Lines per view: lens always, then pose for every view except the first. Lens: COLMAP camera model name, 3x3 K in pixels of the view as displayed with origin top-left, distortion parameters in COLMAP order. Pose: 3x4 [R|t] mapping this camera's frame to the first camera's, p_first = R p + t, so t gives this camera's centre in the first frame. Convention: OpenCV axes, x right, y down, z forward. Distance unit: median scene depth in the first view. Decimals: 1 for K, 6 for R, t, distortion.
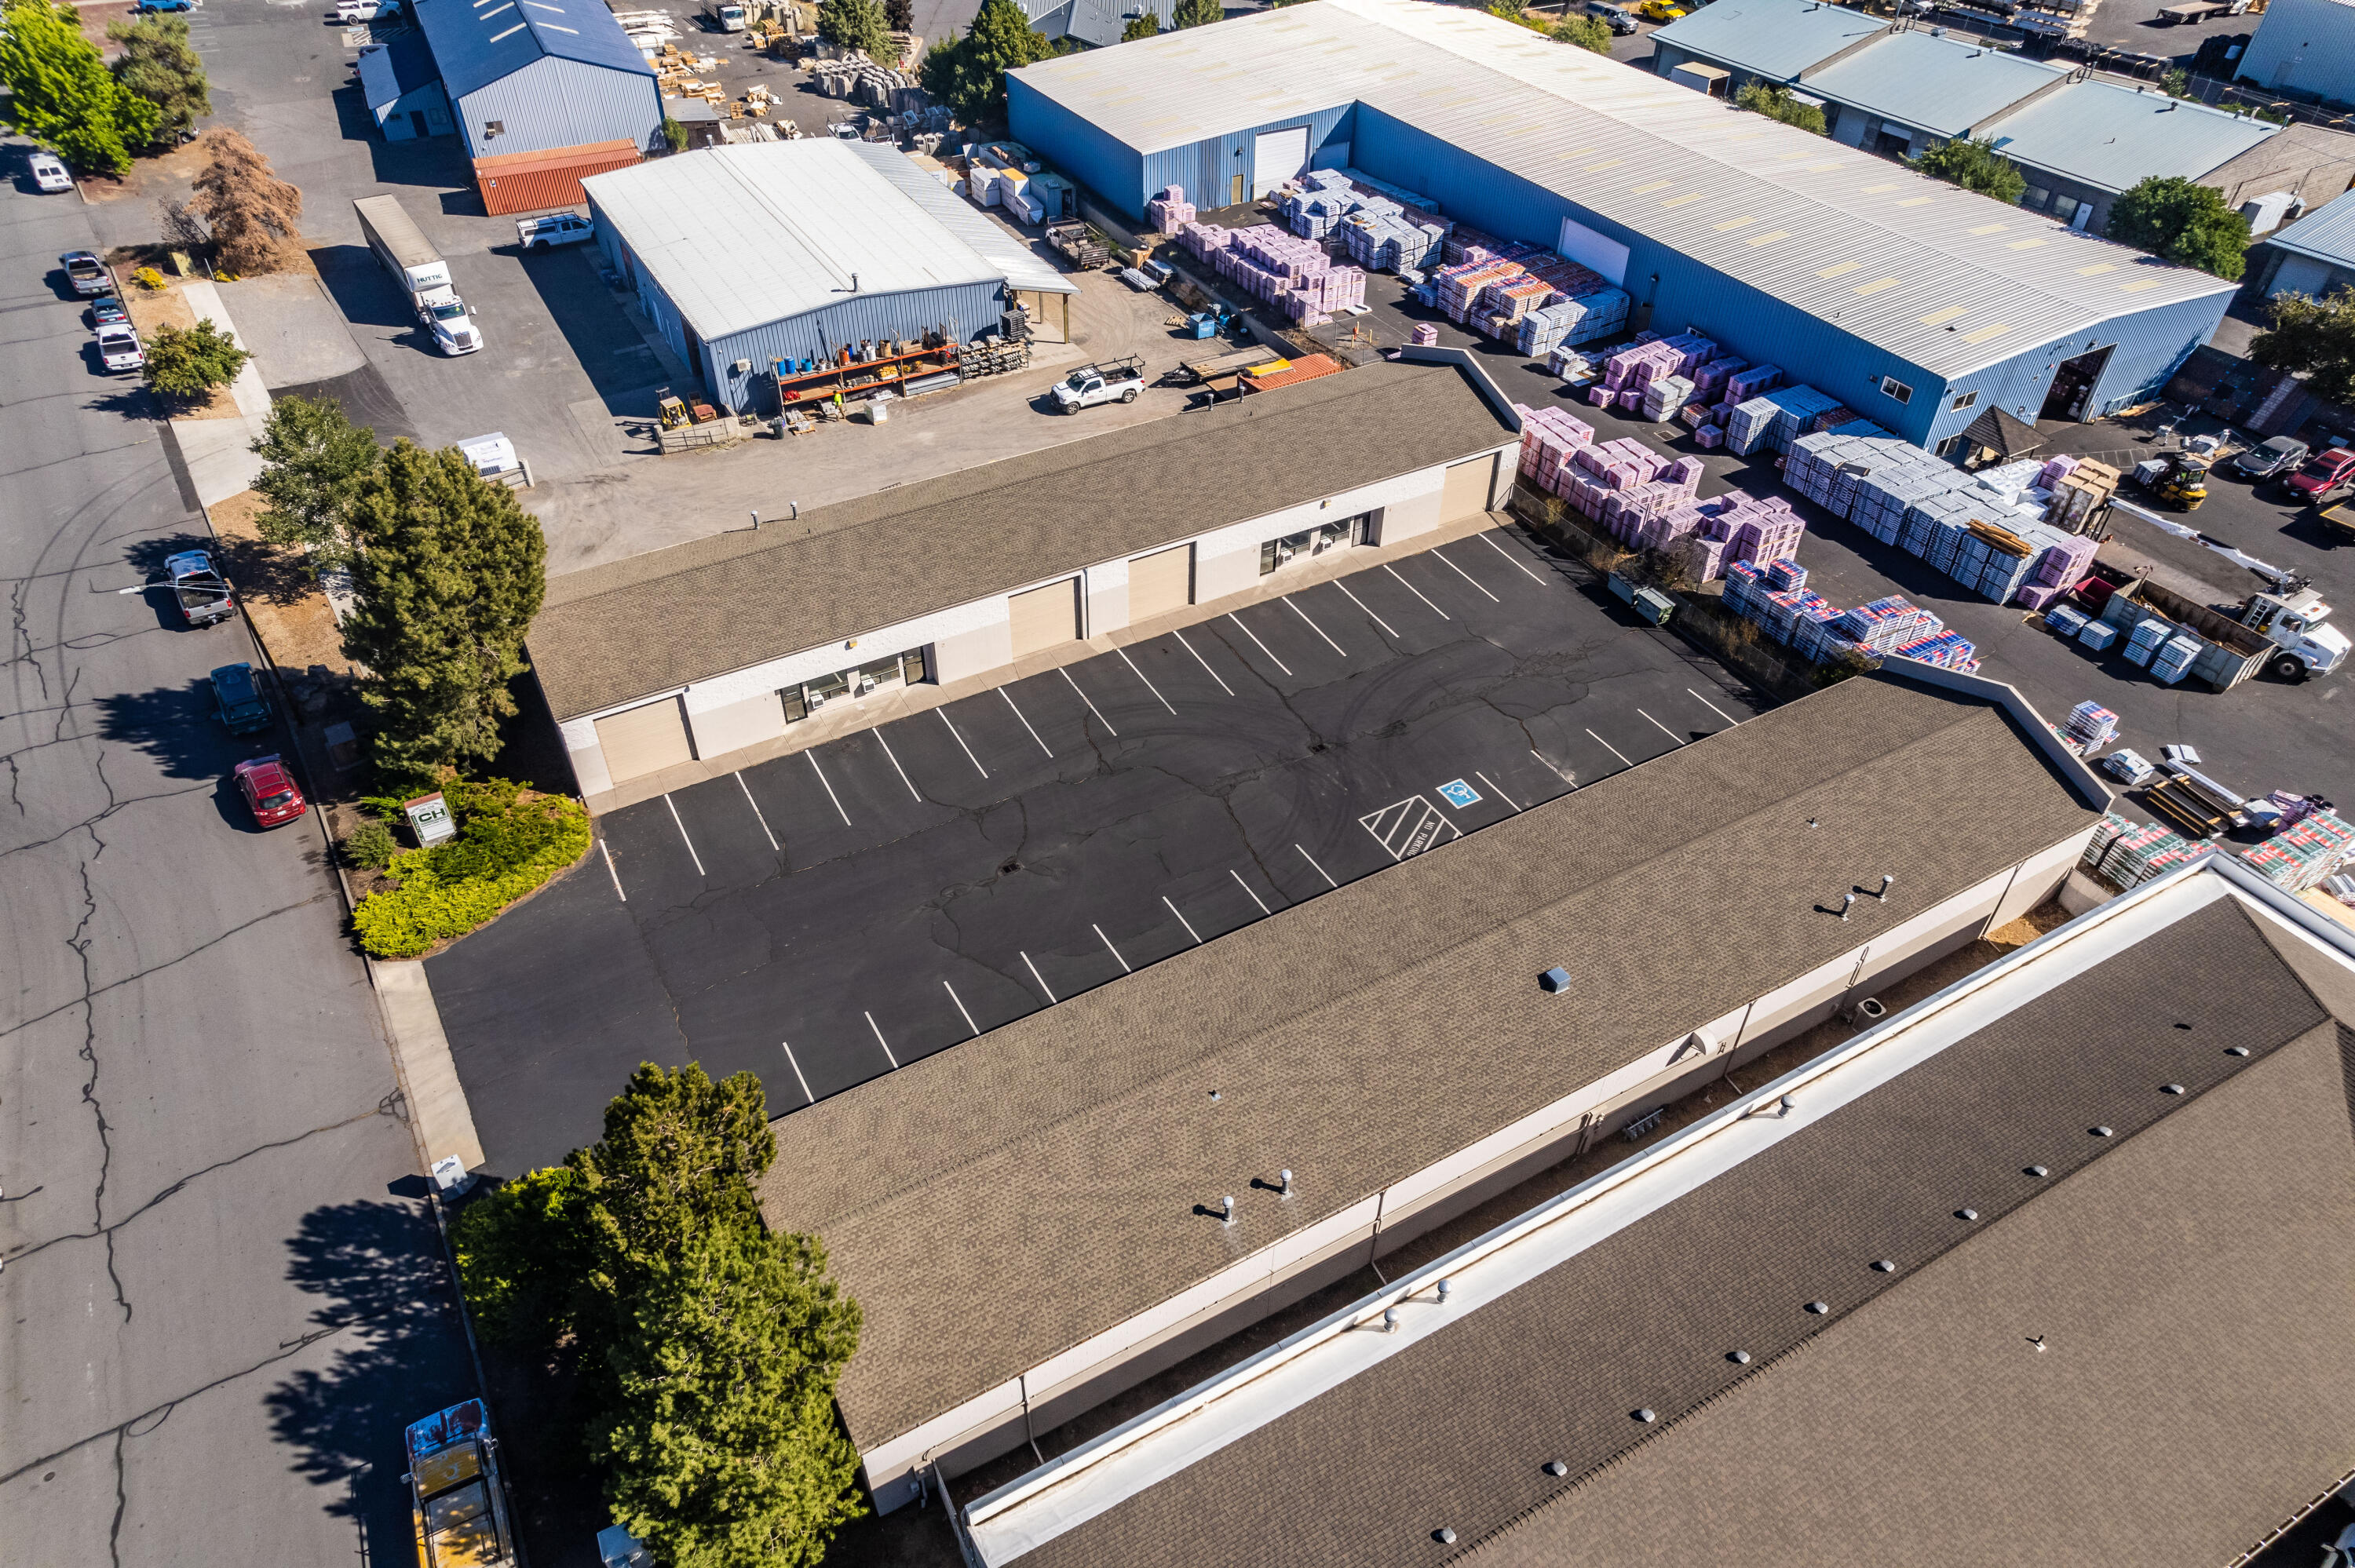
lens RADIAL K [[1490.5, 0, 1168.7], [0, 1490.5, 820.1], [0, 0, 1]] dist [-0.047008, 0.060783]
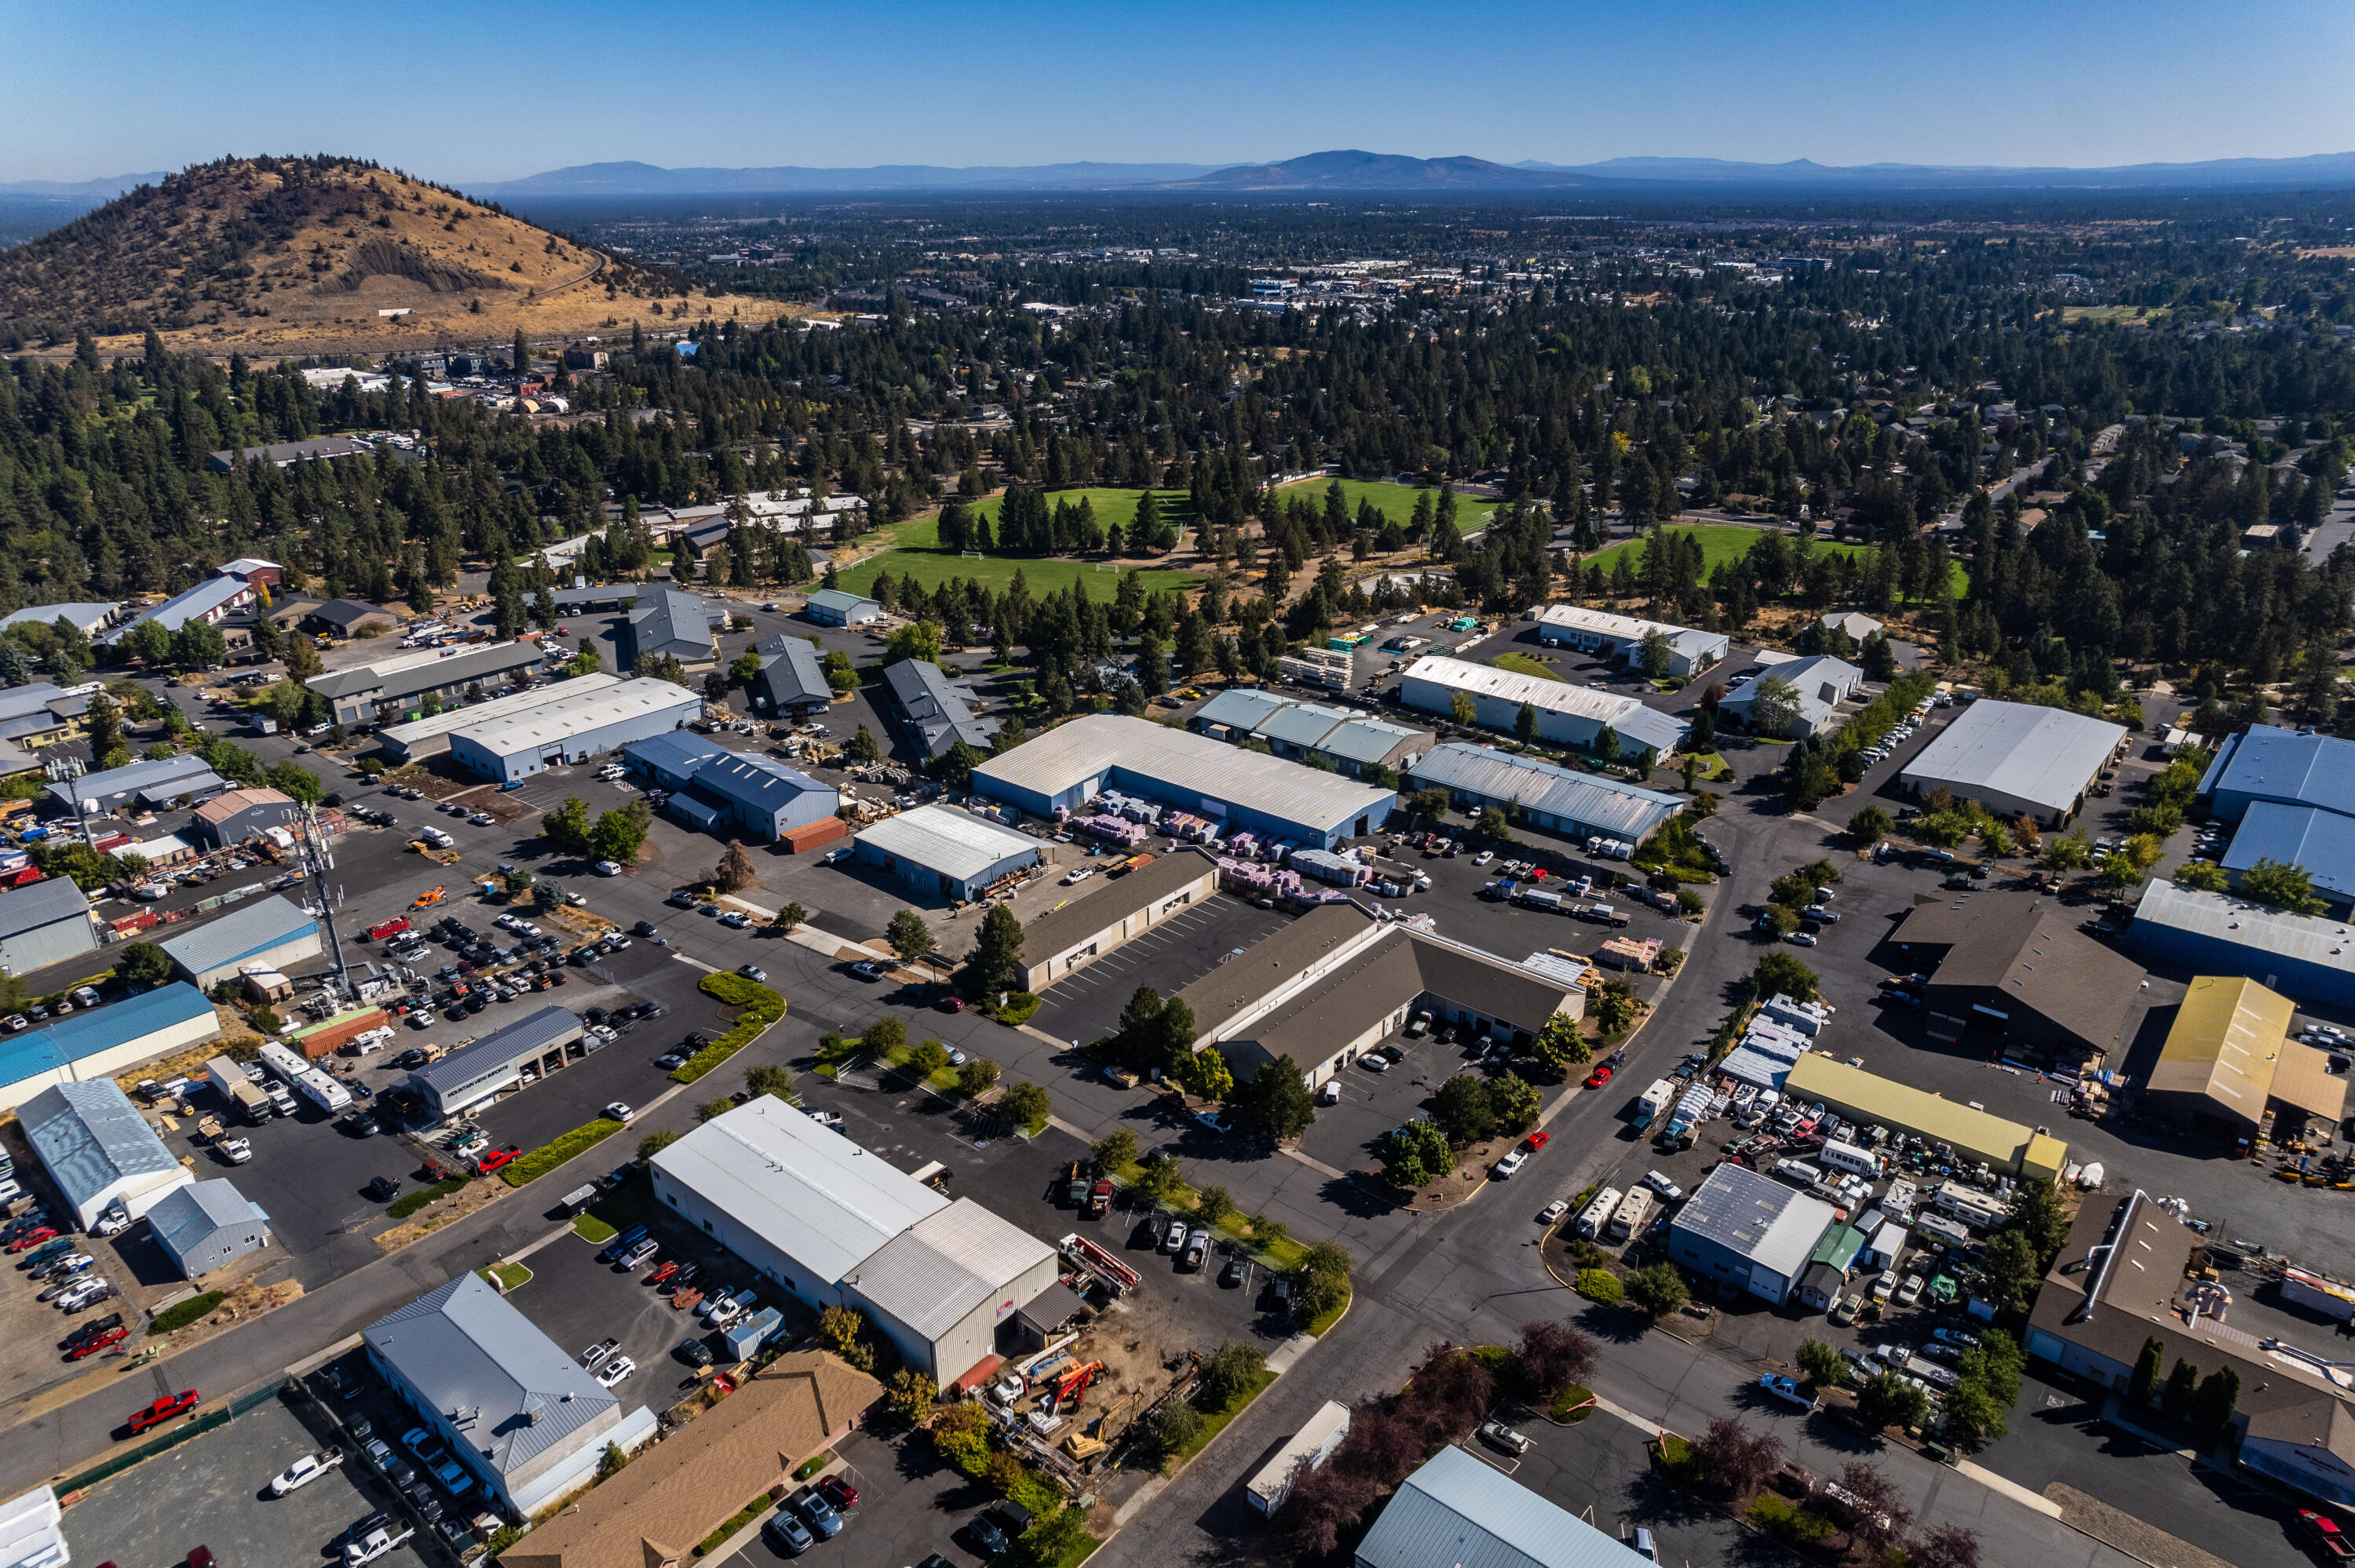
lens RADIAL K [[1490.5, 0, 1168.7], [0, 1490.5, 820.1], [0, 0, 1]] dist [-0.047008, 0.060783]
pose [[0.936505, -0.152451, 0.315780, -0.868675], [0.243150, 0.931204, -0.271544, 0.508012], [-0.252659, 0.331085, 0.909146, -1.978655]]
